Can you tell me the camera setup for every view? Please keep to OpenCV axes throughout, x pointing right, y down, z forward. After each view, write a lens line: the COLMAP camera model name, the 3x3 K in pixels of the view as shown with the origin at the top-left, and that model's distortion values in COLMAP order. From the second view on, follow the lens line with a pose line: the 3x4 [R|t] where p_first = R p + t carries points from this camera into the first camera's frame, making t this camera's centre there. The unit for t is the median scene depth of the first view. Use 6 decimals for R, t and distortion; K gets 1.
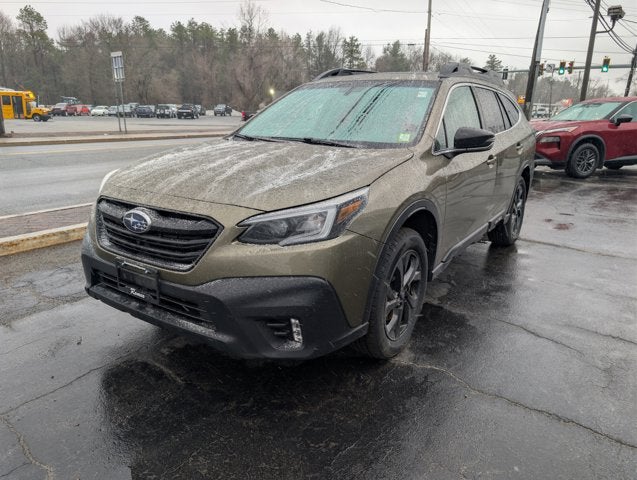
lens RADIAL K [[466.2, 0, 316.2], [0, 466.2, 239.9], [0, 0, 1]] dist [0.016461, -0.008347]
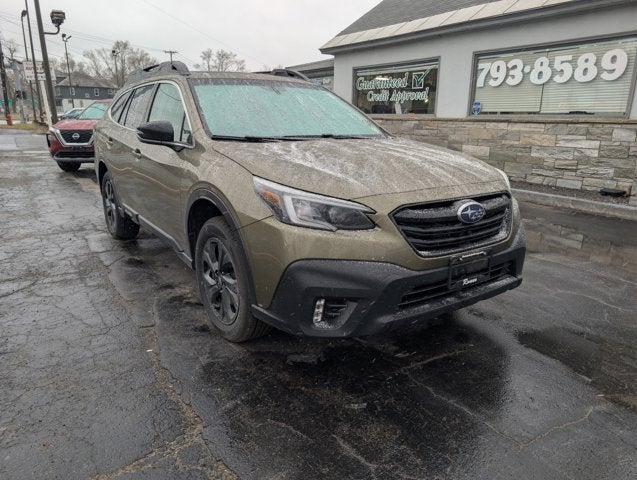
lens RADIAL K [[464.4, 0, 322.9], [0, 464.4, 242.2], [0, 0, 1]] dist [0.010399, 0.000434]
pose [[0.335453, -0.253668, 0.907262, -1.454757], [0.248136, 0.952848, 0.174668, -0.240232], [-0.908791, 0.166531, 0.382580, 0.900983]]
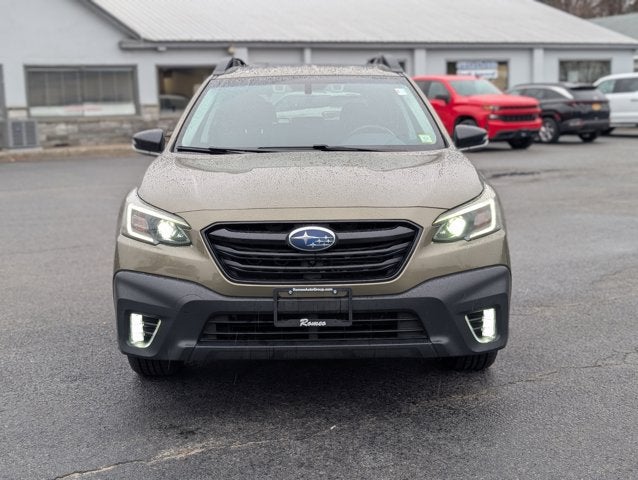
lens RADIAL K [[983.1, 0, 319.0], [0, 983.1, 240.0], [0, 0, 1]] dist [0.097633, -0.067602]
pose [[0.815770, -0.100622, 0.569556, -1.418485], [0.176978, 0.980943, -0.080183, 0.113569], [-0.550633, 0.166210, 0.818032, -0.528756]]
